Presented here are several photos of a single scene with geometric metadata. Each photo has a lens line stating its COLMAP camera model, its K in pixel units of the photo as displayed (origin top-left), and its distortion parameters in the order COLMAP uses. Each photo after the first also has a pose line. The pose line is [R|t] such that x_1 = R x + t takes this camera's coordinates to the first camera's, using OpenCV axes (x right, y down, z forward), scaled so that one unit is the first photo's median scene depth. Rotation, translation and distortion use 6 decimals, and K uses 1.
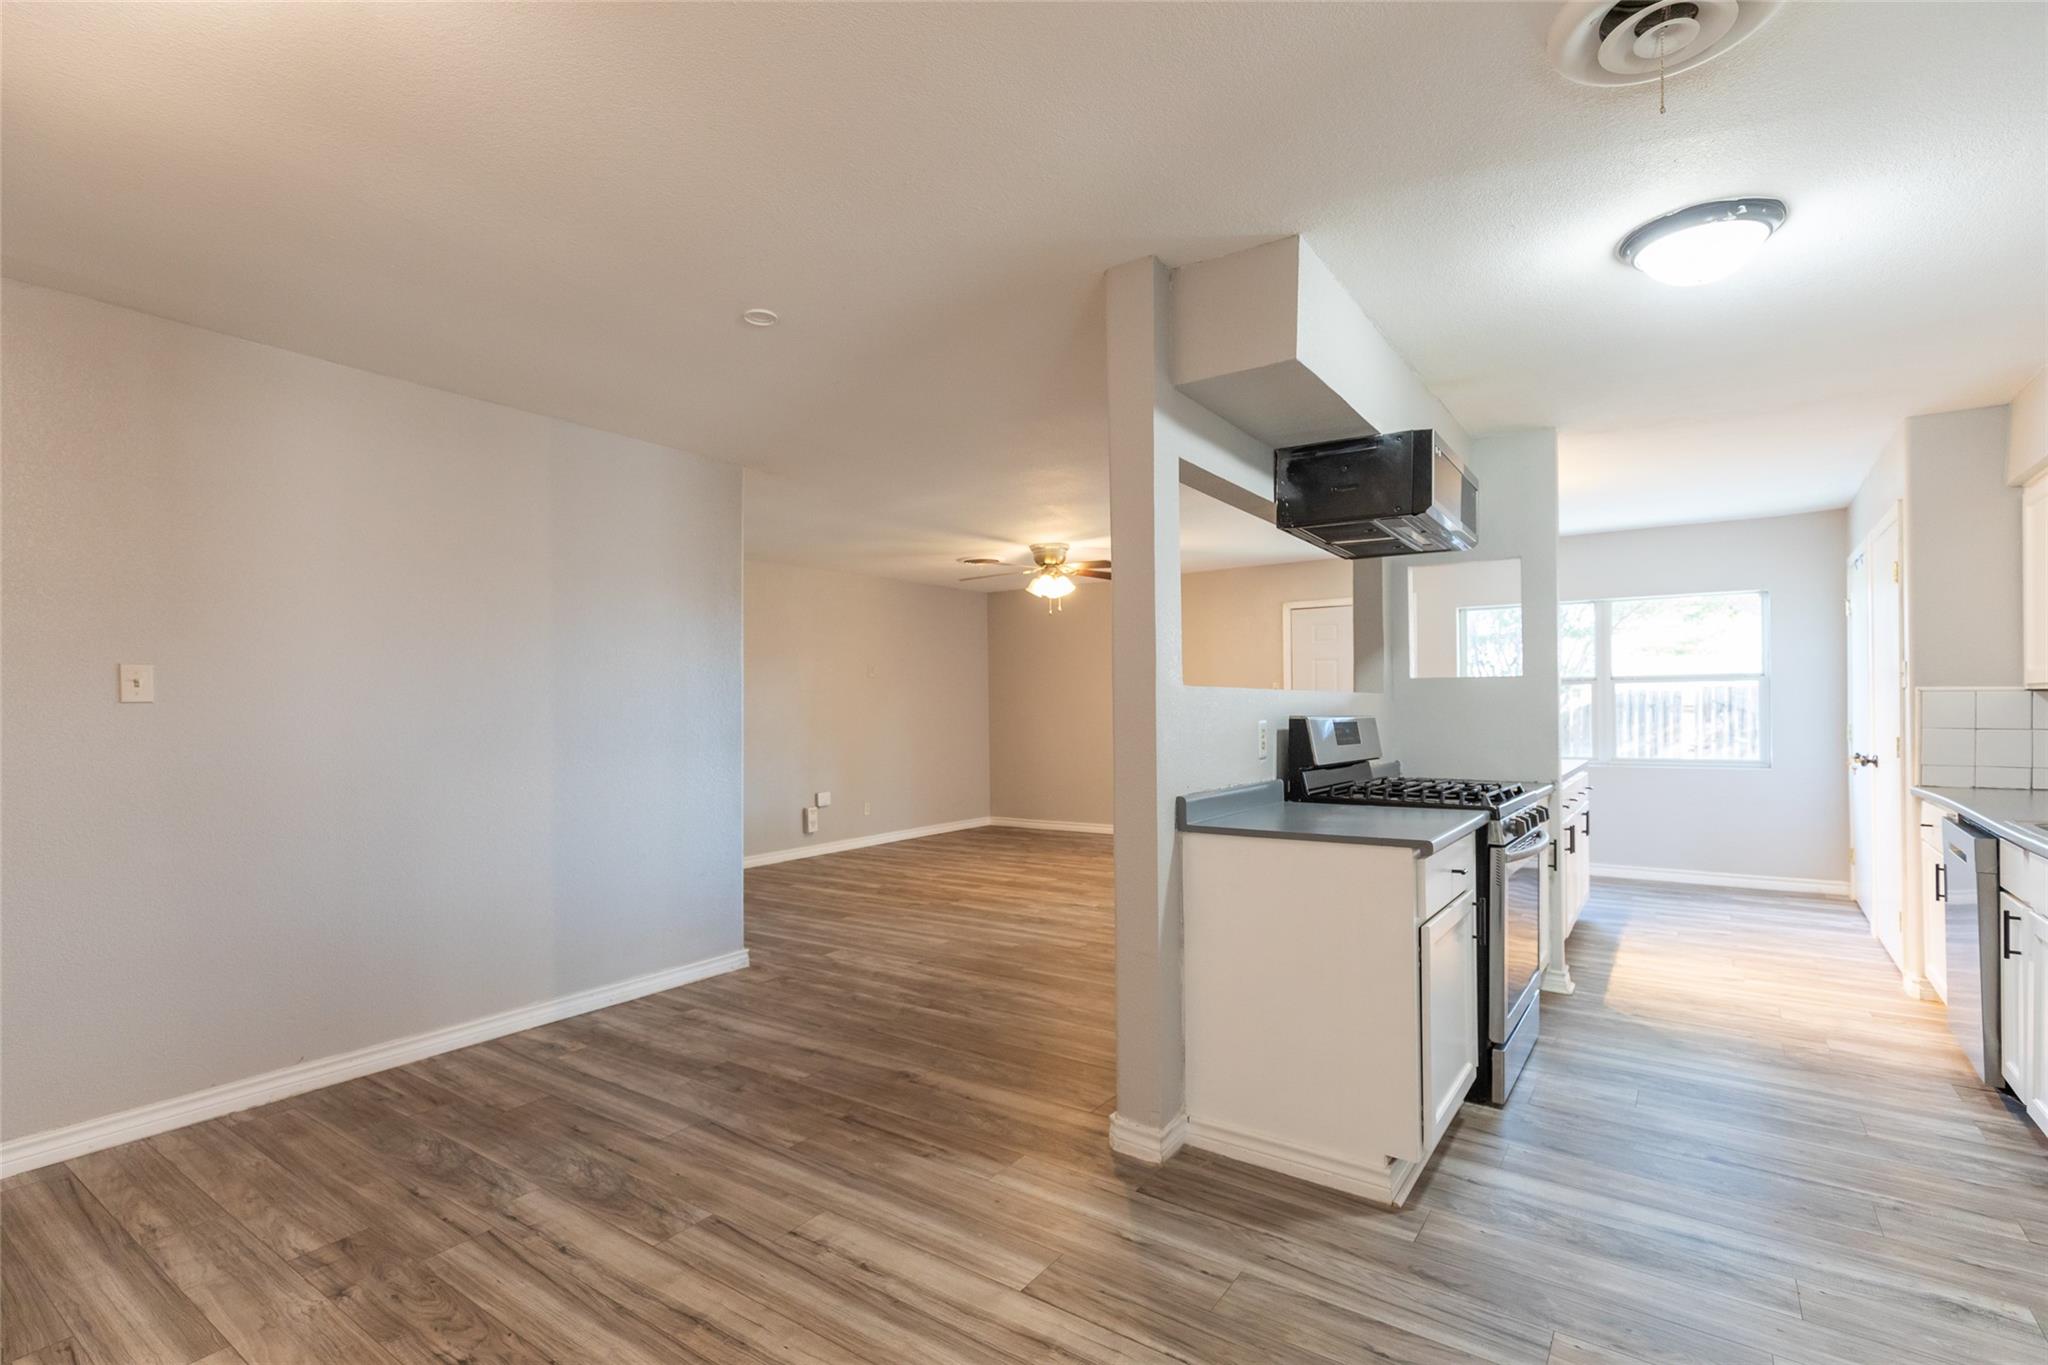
lens RADIAL K [[926.3, 0, 1035.7], [0, 926.3, 712.8], [0, 0, 1]] dist [0.005141, 0.000148]
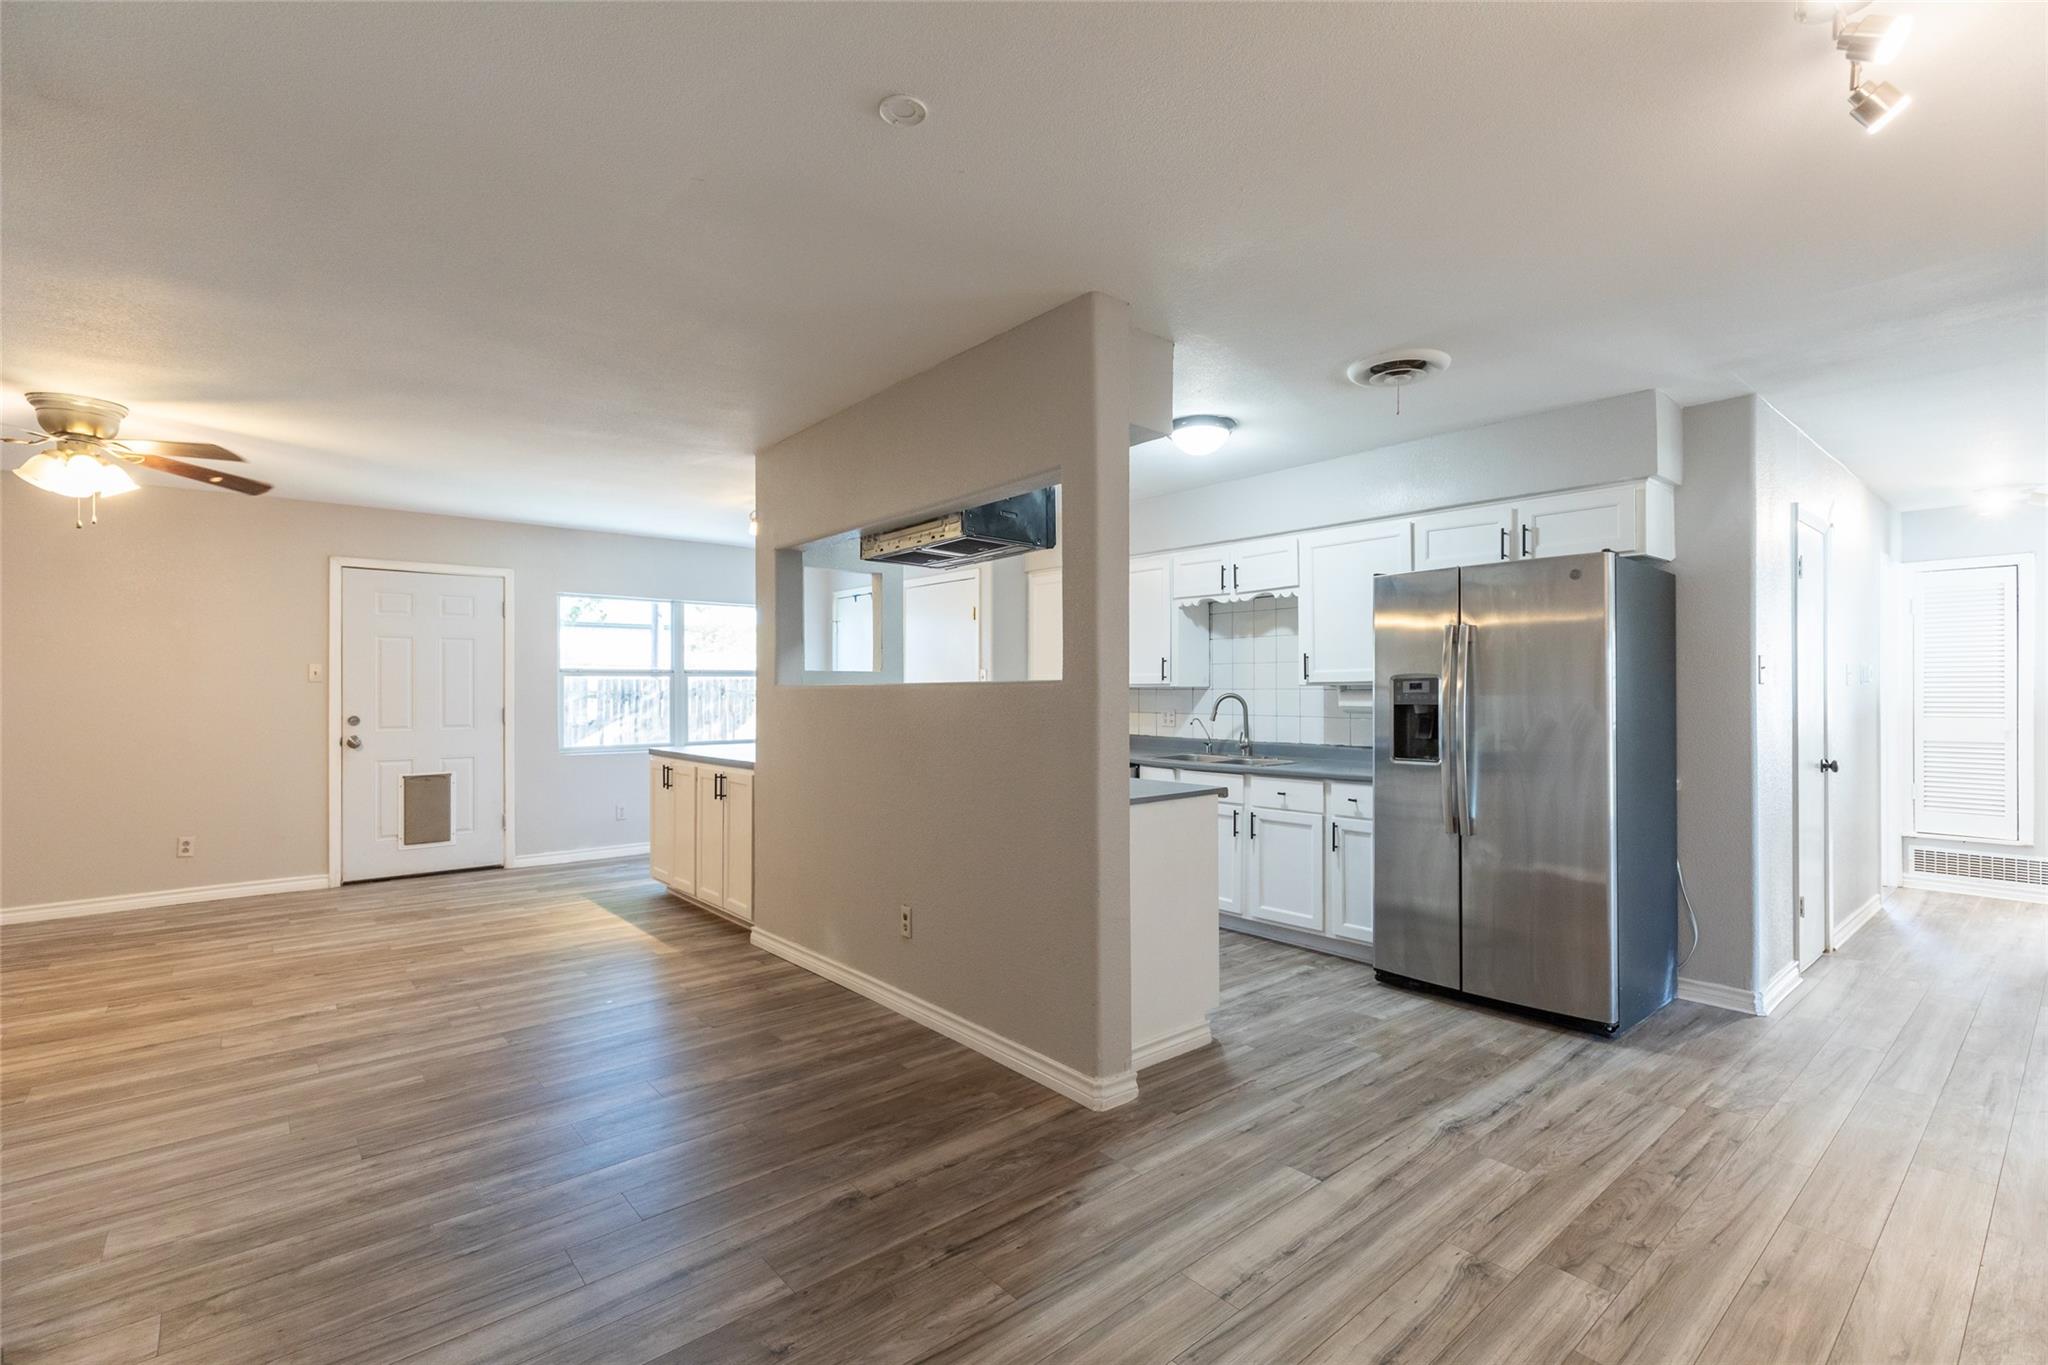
lens RADIAL K [[926.3, 0, 1071.4], [0, 926.3, 694.4], [0, 0, 1]] dist [0.005141, 0.000148]
pose [[0.245367, 0.003142, 0.969425, -1.103103], [0.006213, 0.999969, -0.004813, -0.004577], [-0.969410, 0.007204, 0.245340, 0.883923]]
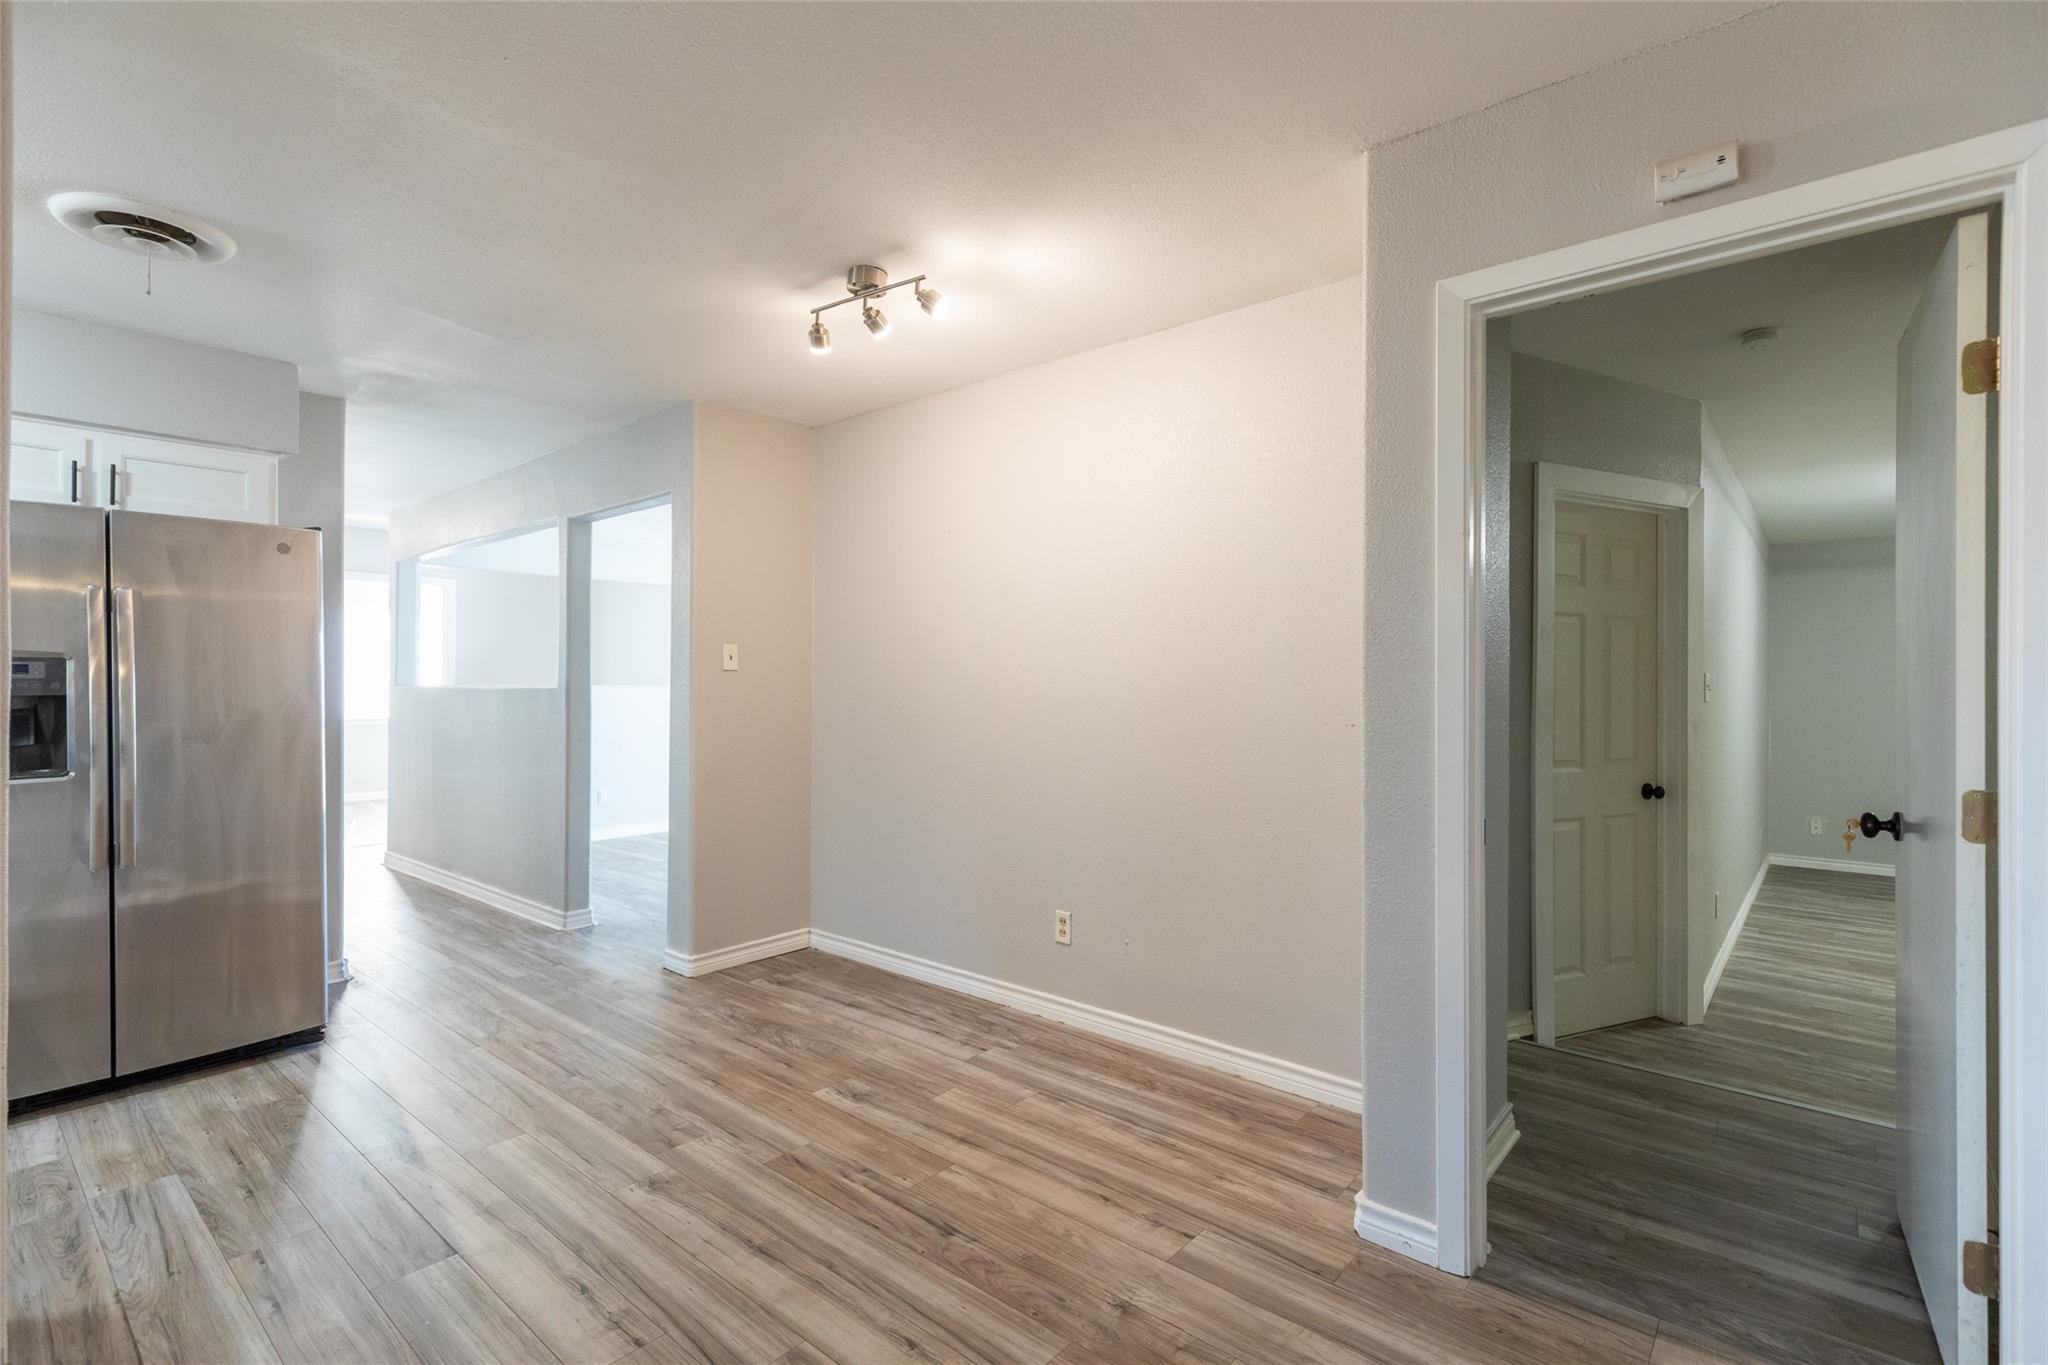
lens RADIAL K [[926.3, 0, 953.1], [0, 926.3, 670.9], [0, 0, 1]] dist [0.005141, 0.000148]
pose [[-0.984742, 0.009336, 0.173768, -0.641481], [0.009189, 0.999956, -0.001650, -0.008937], [-0.173775, -0.000028, -0.984785, 1.664400]]
